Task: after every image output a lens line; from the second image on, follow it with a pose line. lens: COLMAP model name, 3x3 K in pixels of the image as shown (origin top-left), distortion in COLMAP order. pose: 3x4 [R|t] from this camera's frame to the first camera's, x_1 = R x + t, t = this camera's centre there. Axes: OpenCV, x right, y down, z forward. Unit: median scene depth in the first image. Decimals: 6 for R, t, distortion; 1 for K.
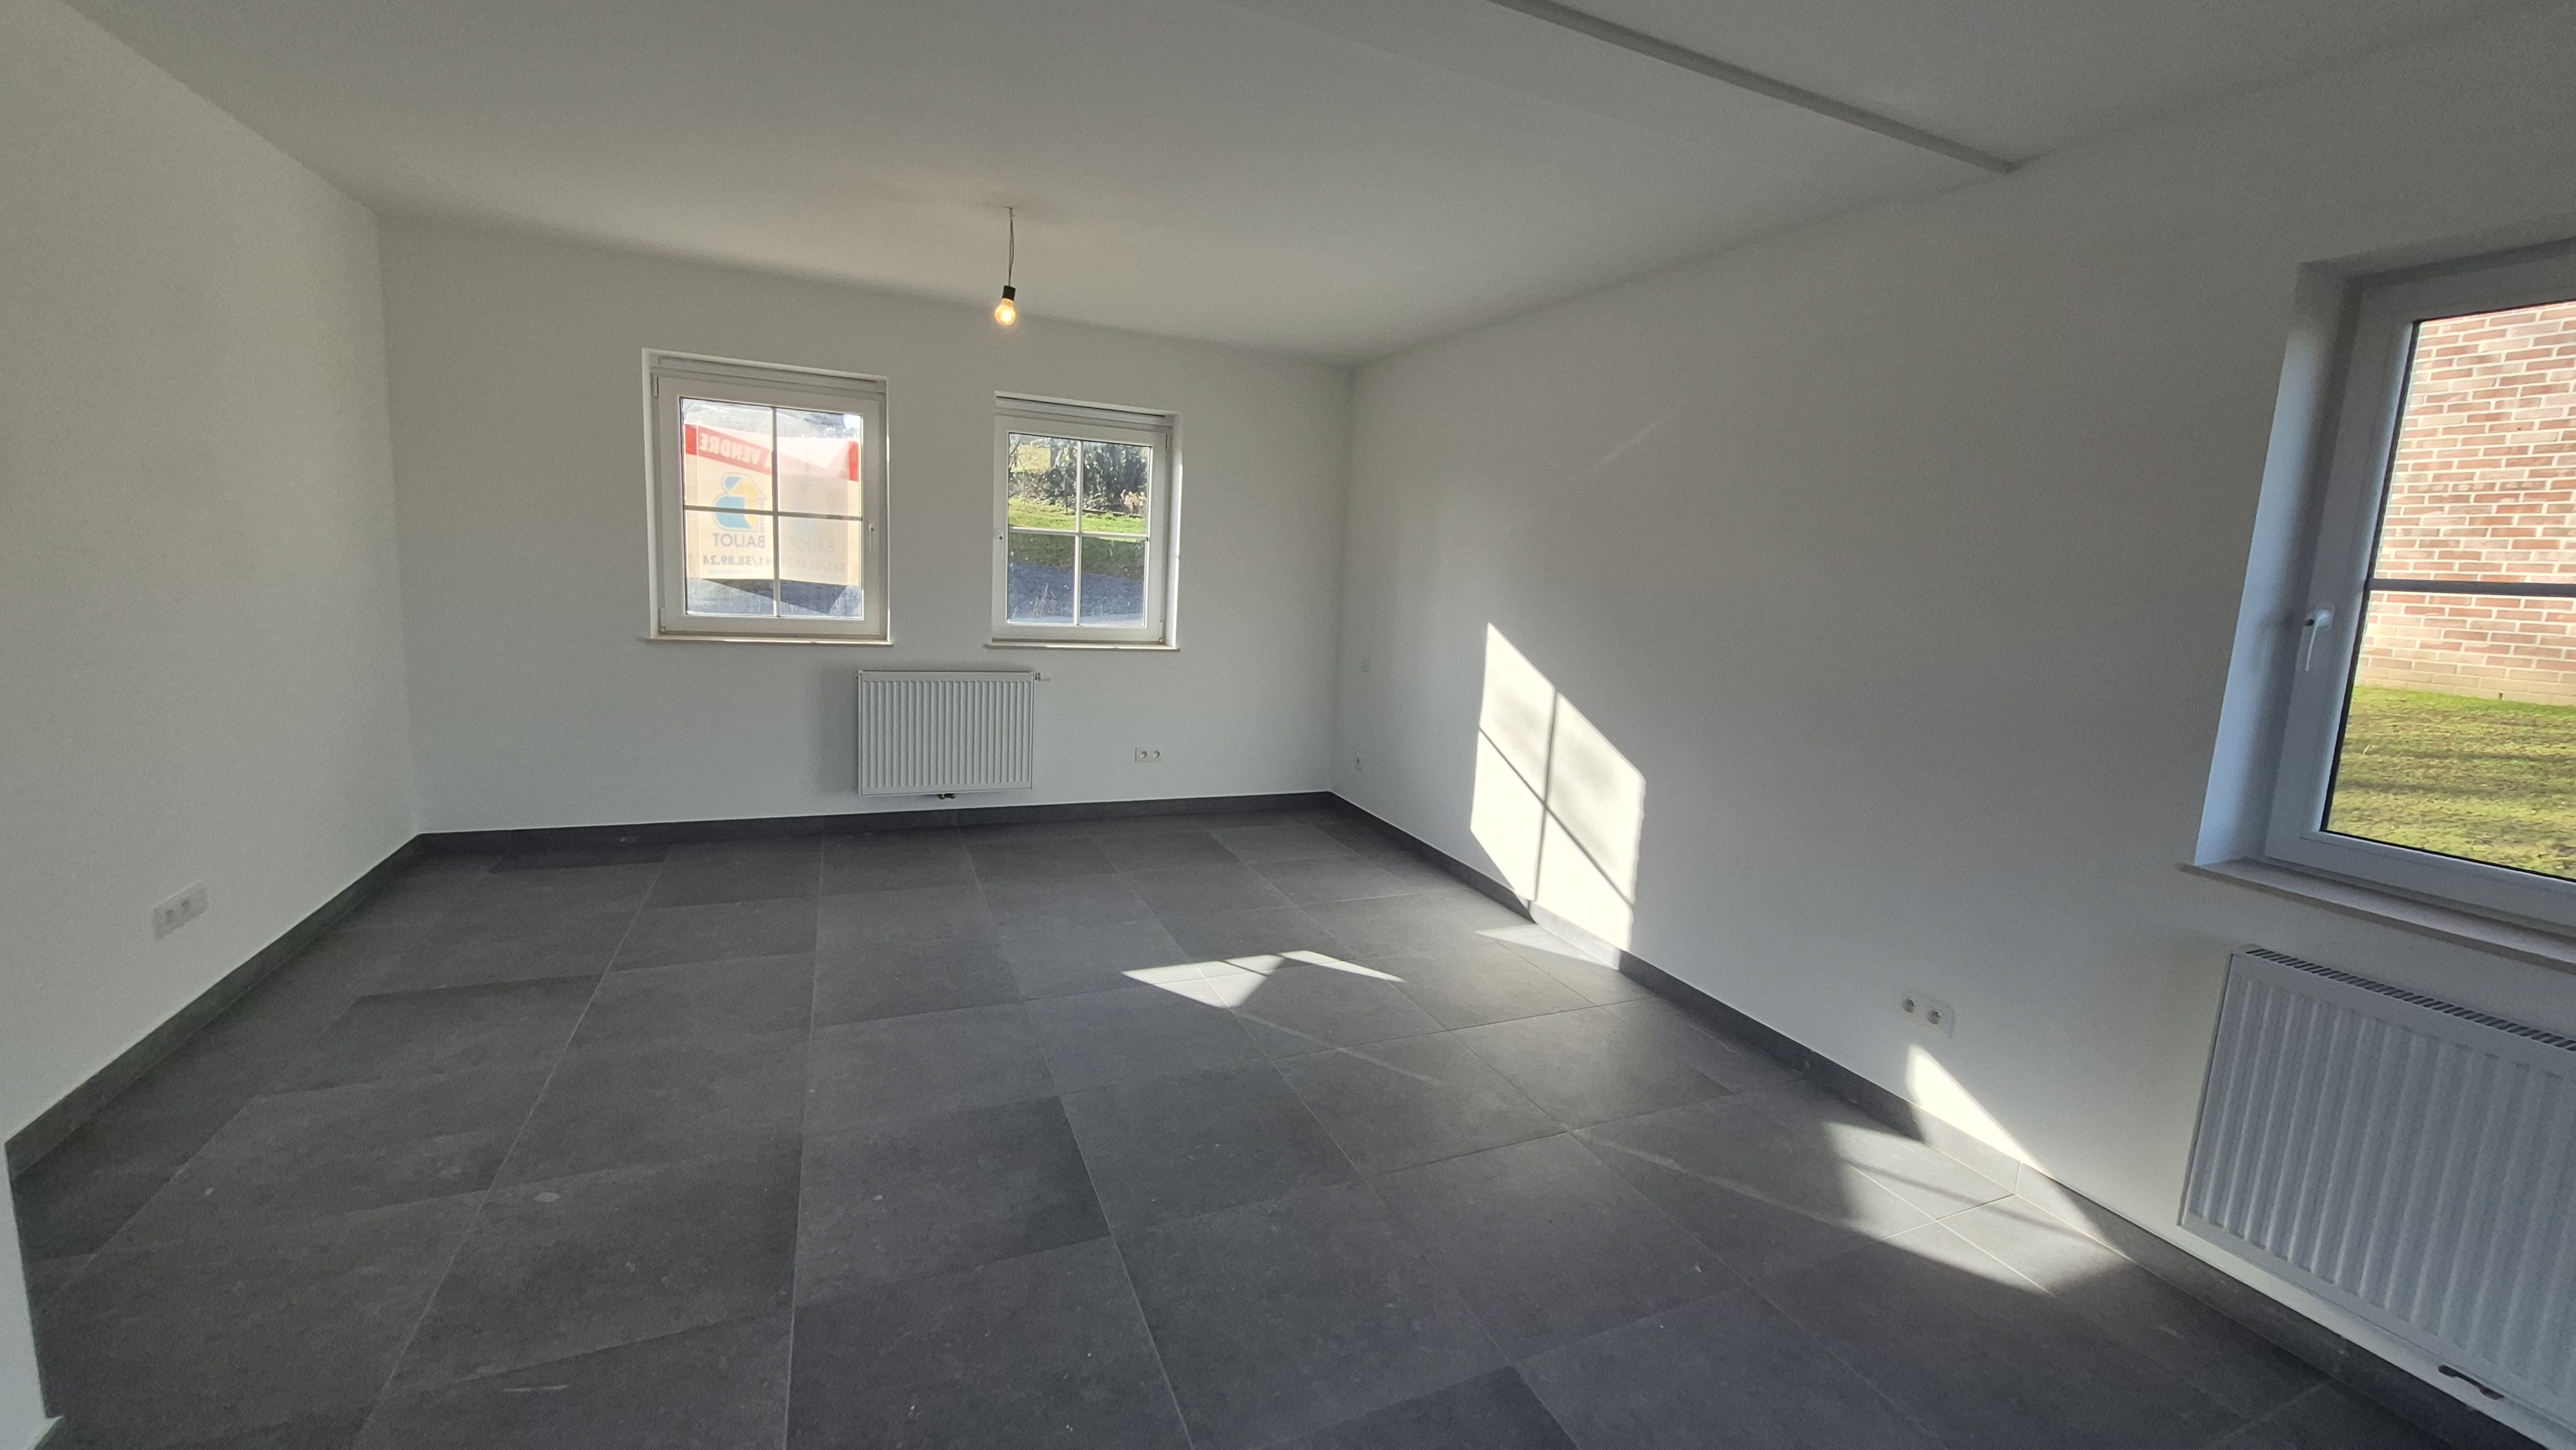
lens RADIAL K [[1025.9, 0, 1304.8], [0, 1025.9, 697.0], [0, 0, 1]] dist [0.007567, -0.000178]
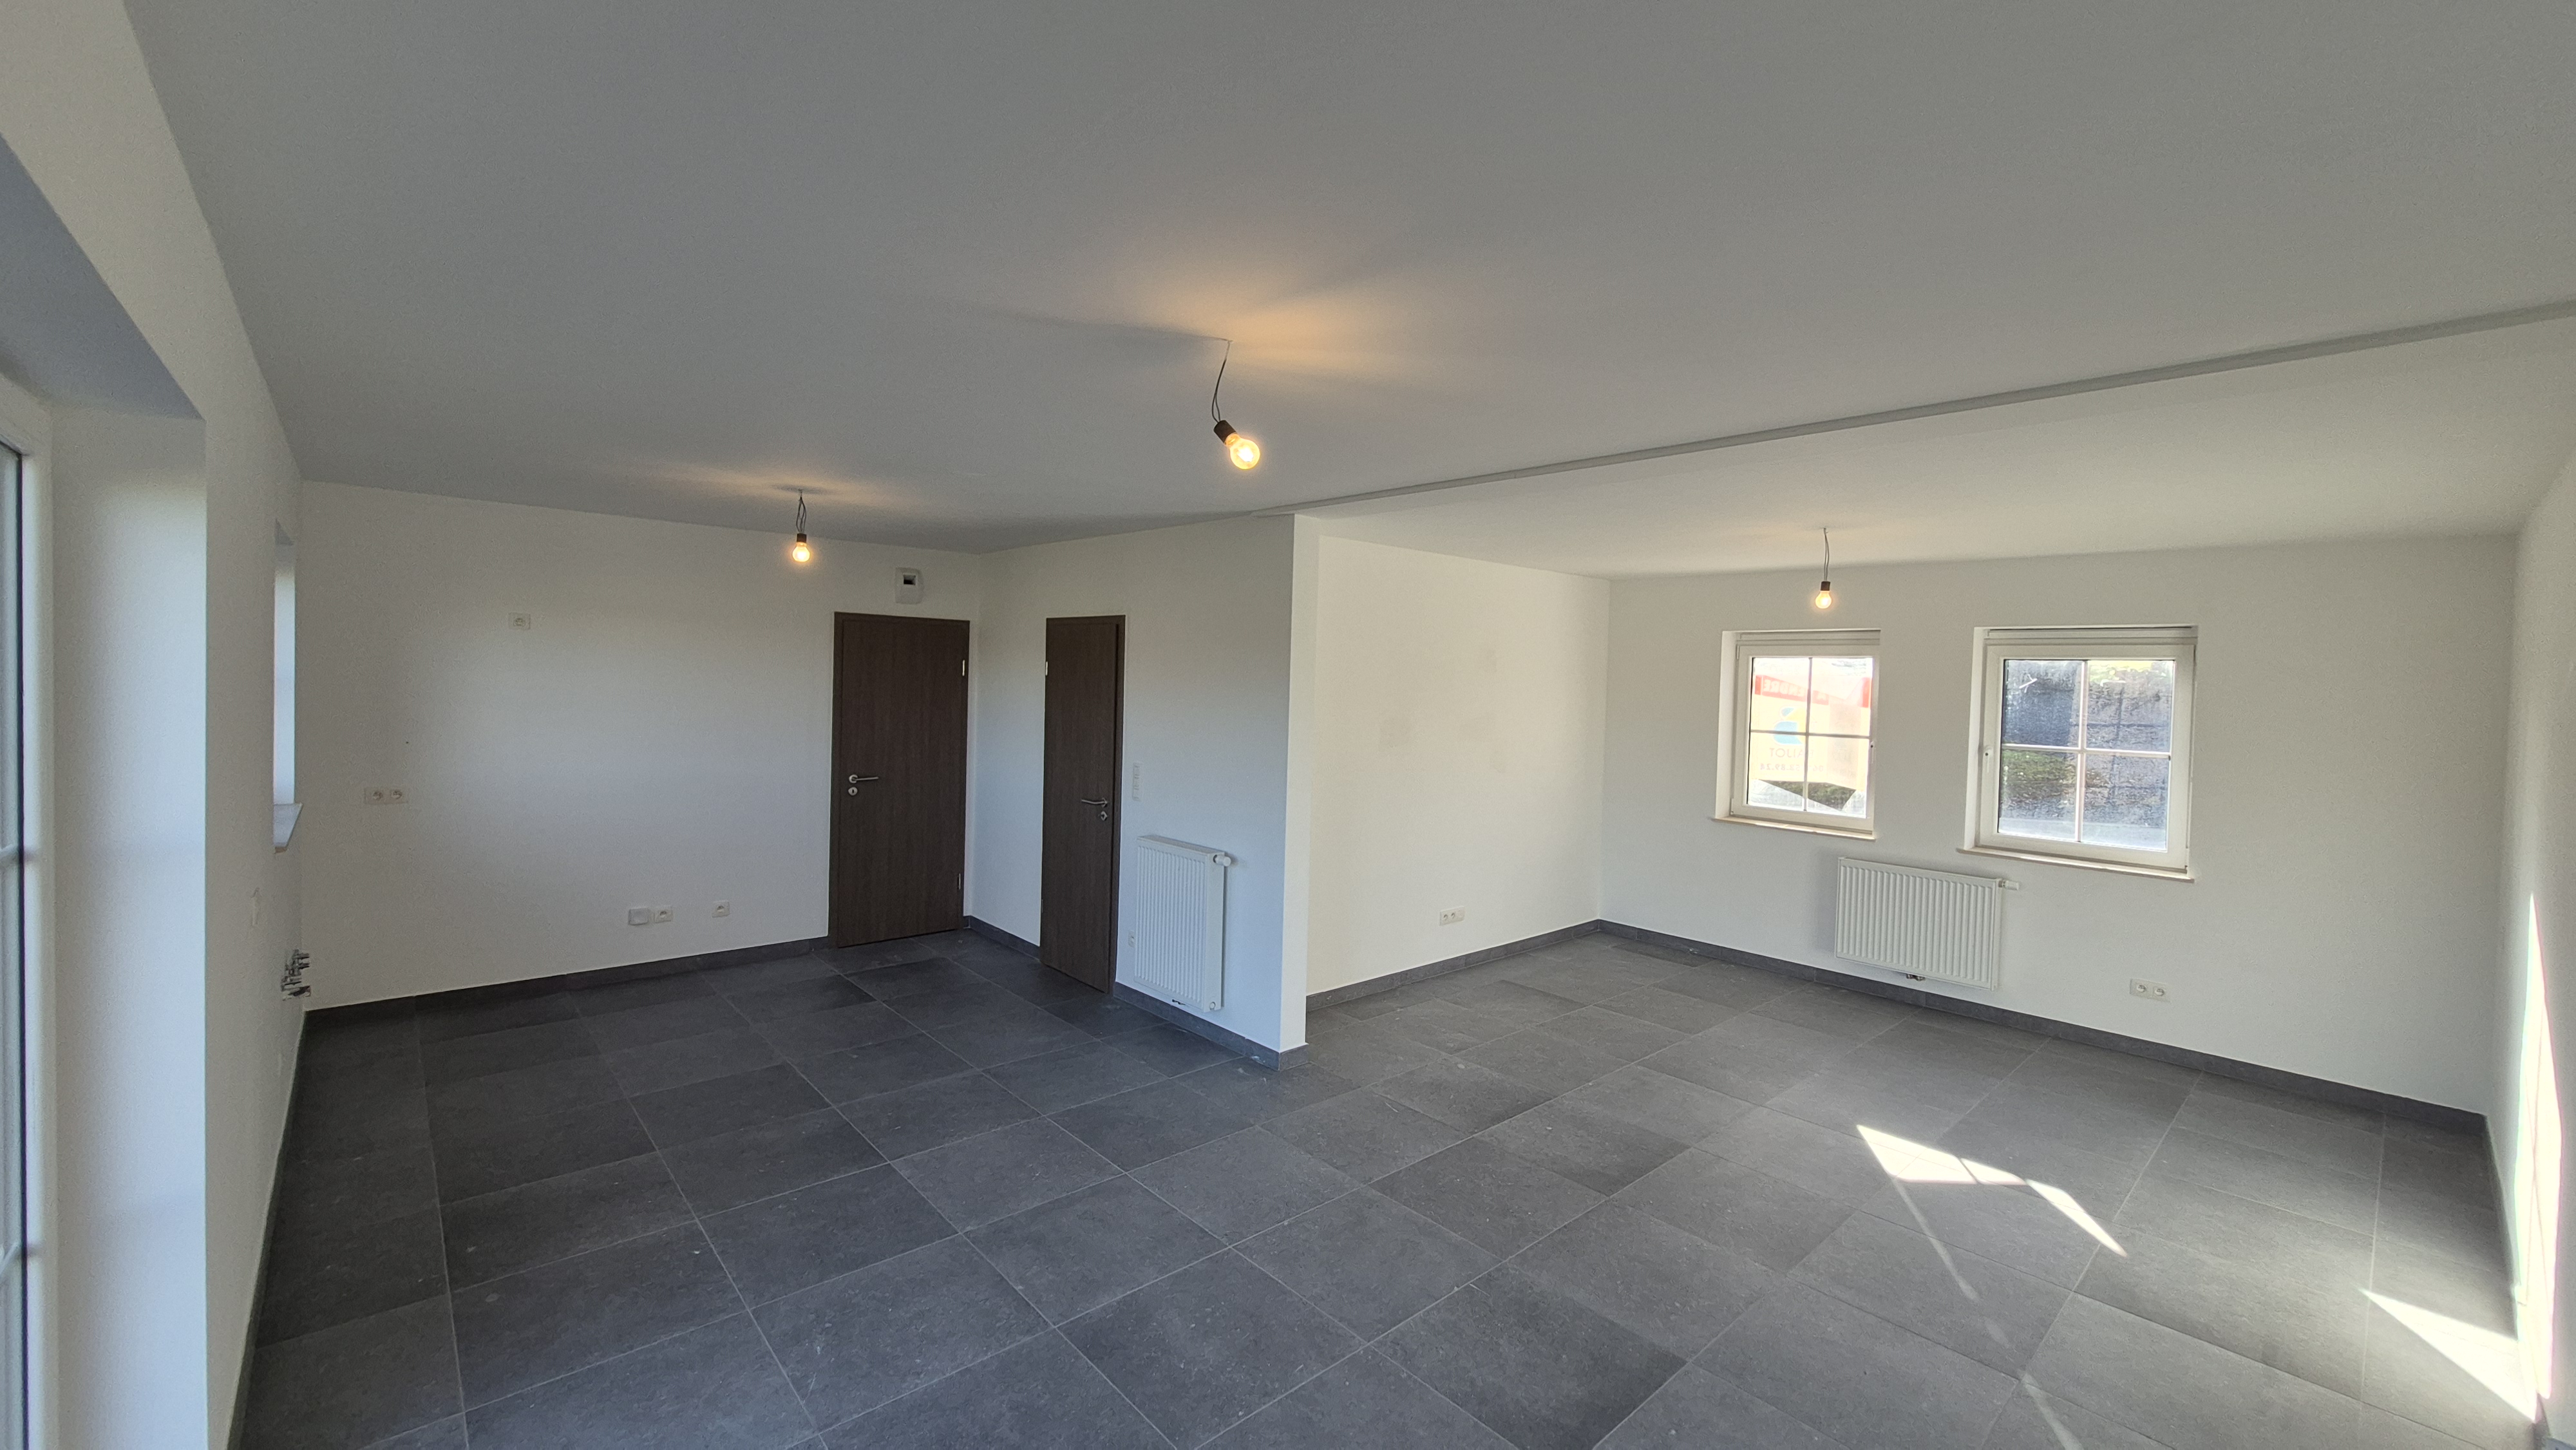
lens RADIAL K [[1025.9, 0, 1304.8], [0, 1025.9, 697.0], [0, 0, 1]] dist [0.007567, -0.000178]
pose [[0.297192, -0.032209, -0.954274, 0.584558], [-0.137149, 0.987627, -0.076047, -0.032924], [0.944917, 0.153478, 0.289097, -0.023855]]
